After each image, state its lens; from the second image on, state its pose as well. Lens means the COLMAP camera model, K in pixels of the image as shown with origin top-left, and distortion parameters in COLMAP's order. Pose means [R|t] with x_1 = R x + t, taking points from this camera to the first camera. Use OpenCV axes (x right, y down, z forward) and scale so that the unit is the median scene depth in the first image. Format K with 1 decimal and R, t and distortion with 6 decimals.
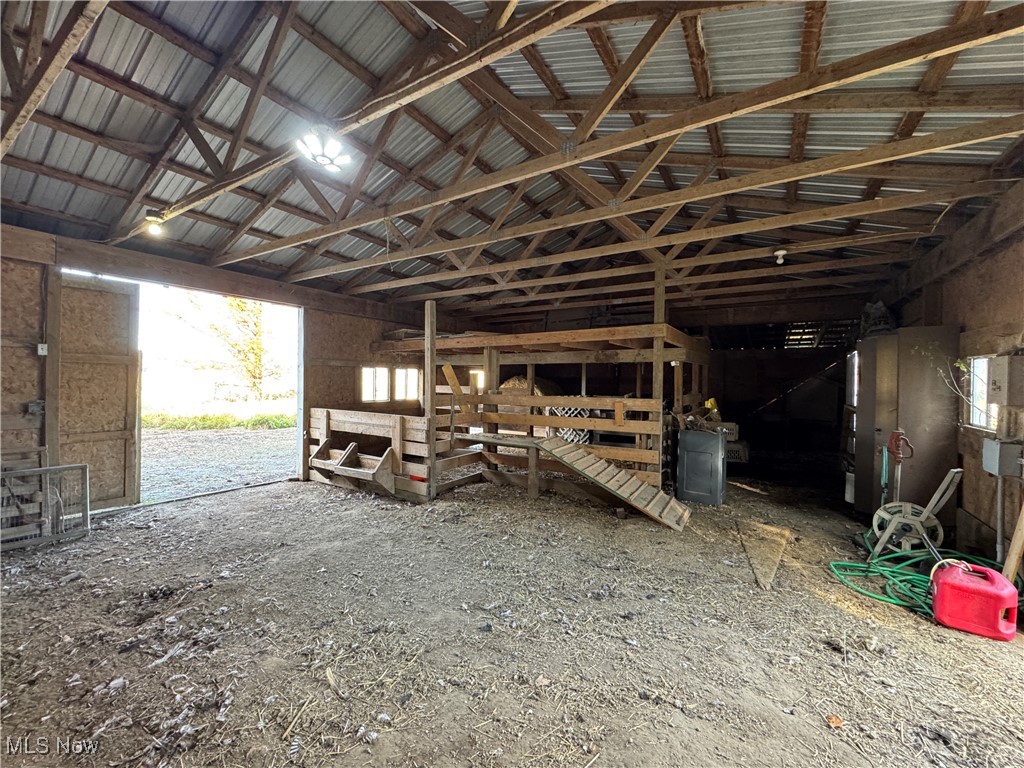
lens RADIAL K [[411.4, 0, 510.4], [0, 411.4, 378.2], [0, 0, 1]] dist [-0.000154, 0.000506]
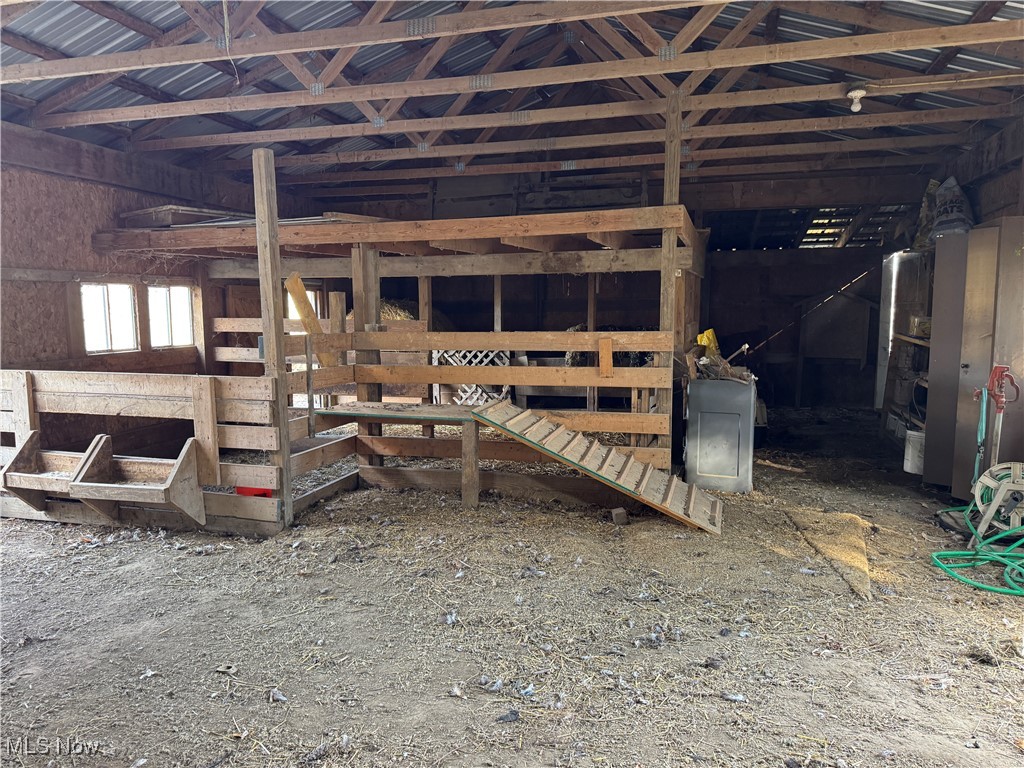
lens RADIAL K [[727.8, 0, 505.8], [0, 727.8, 382.1], [0, 0, 1]] dist [0.055724, -0.058024]
pose [[0.960628, -0.045072, 0.274157, -0.166717], [0.015791, 0.994016, 0.108089, 0.004764], [-0.277388, -0.099505, 0.955591, 0.015453]]
